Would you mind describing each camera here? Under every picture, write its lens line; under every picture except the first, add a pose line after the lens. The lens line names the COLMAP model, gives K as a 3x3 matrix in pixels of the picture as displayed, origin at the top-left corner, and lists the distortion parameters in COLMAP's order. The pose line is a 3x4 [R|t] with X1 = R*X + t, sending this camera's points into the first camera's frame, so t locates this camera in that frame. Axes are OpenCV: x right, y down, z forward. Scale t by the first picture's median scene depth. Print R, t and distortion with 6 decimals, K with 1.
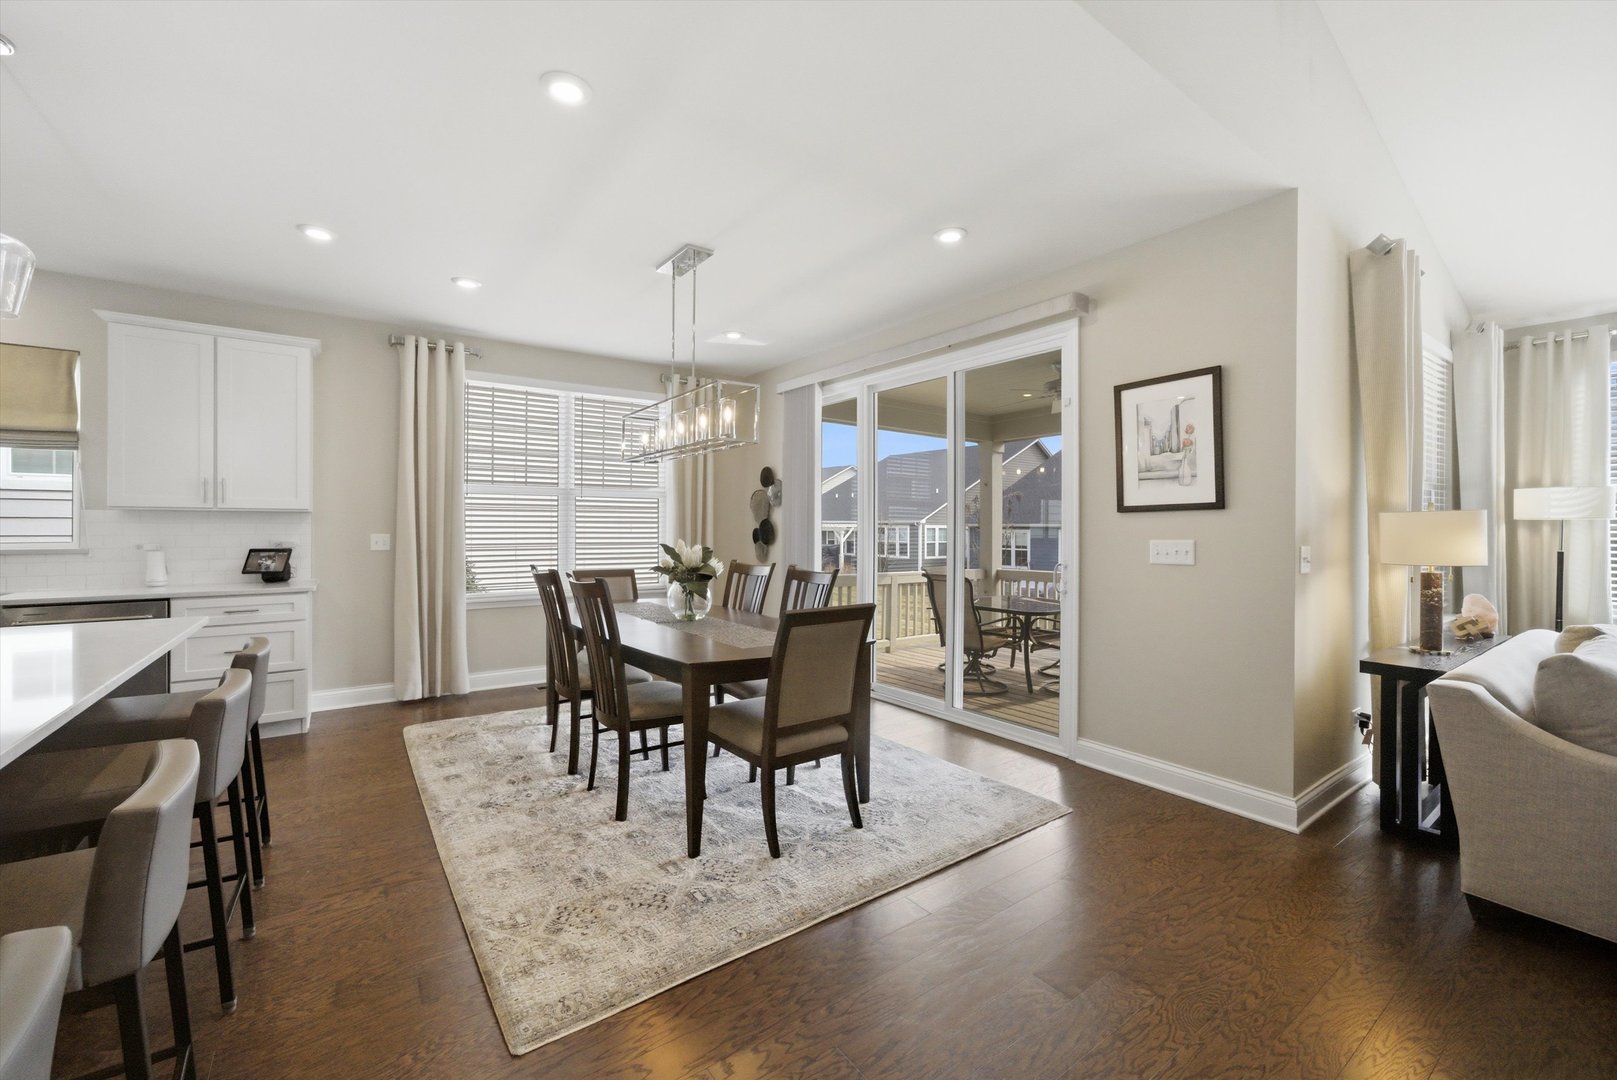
lens RADIAL K [[660.9, 0, 813.4], [0, 660.9, 527.2], [0, 0, 1]] dist [-0.003369, 0.001620]
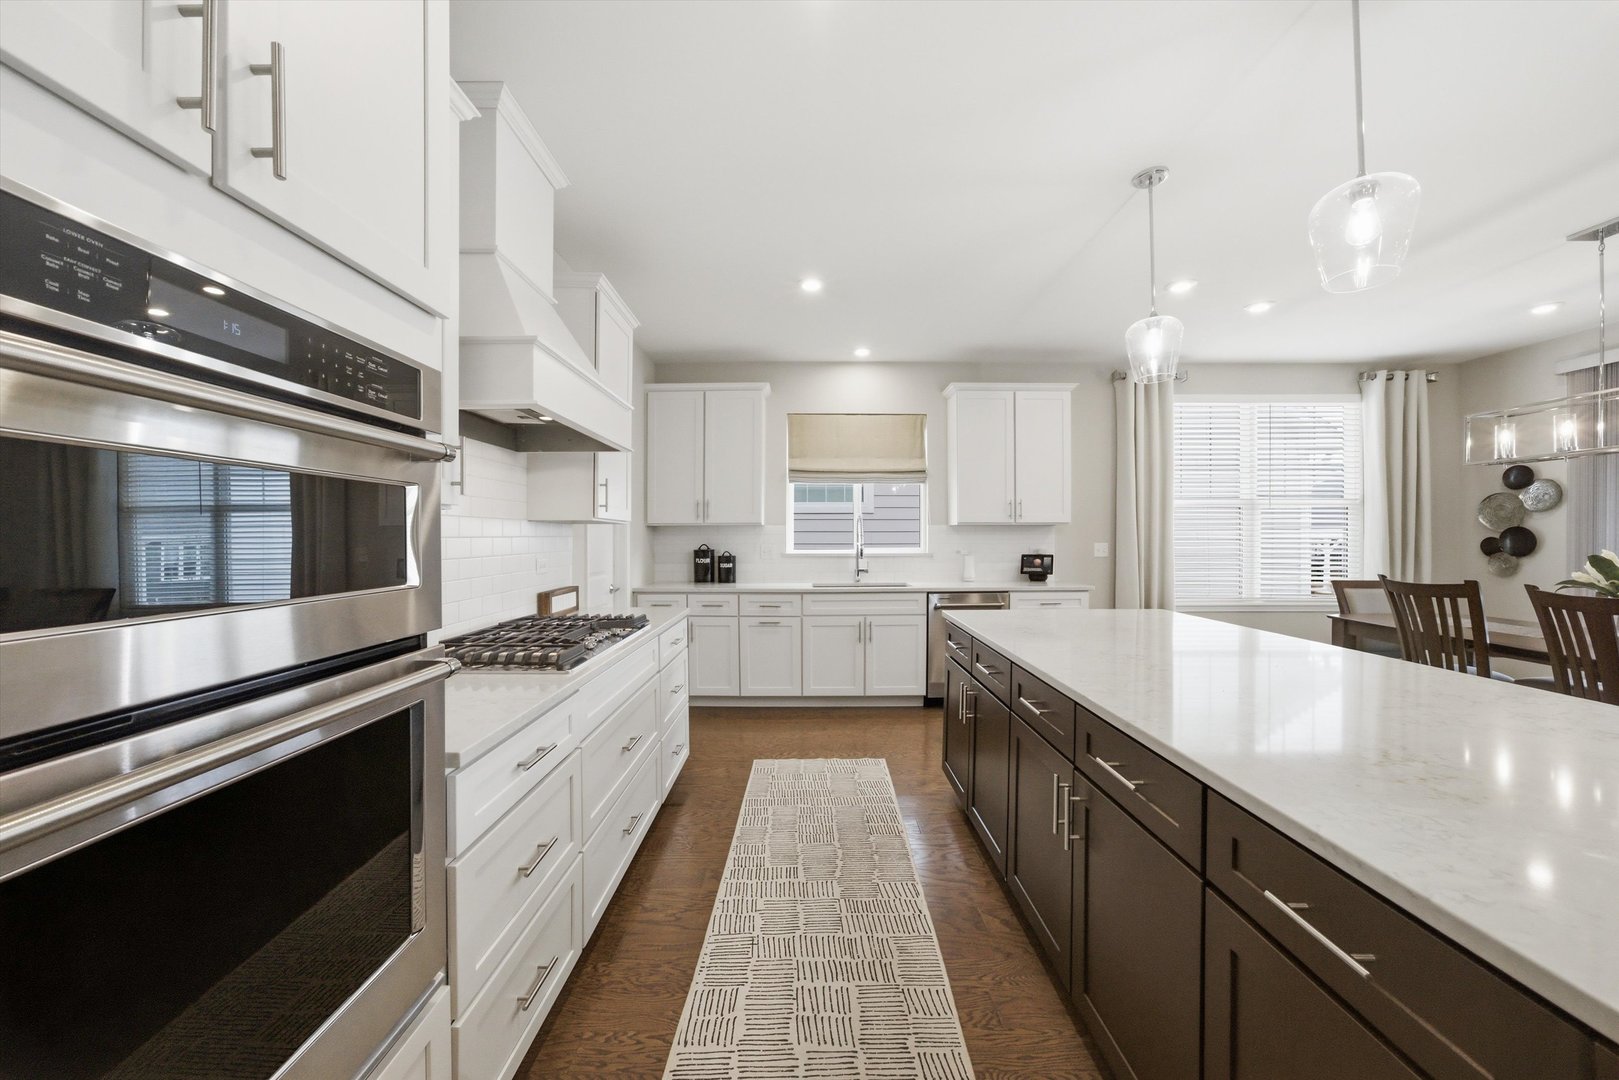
lens RADIAL K [[594.7, 0, 808.6], [0, 594.7, 541.4], [0, 0, 1]] dist [-0.011002, 0.005805]
pose [[0.815521, -0.000773, -0.578727, -0.579556], [0.003951, 0.999983, 0.004232, 0.000803], [0.578714, -0.005738, 0.815510, -0.206518]]
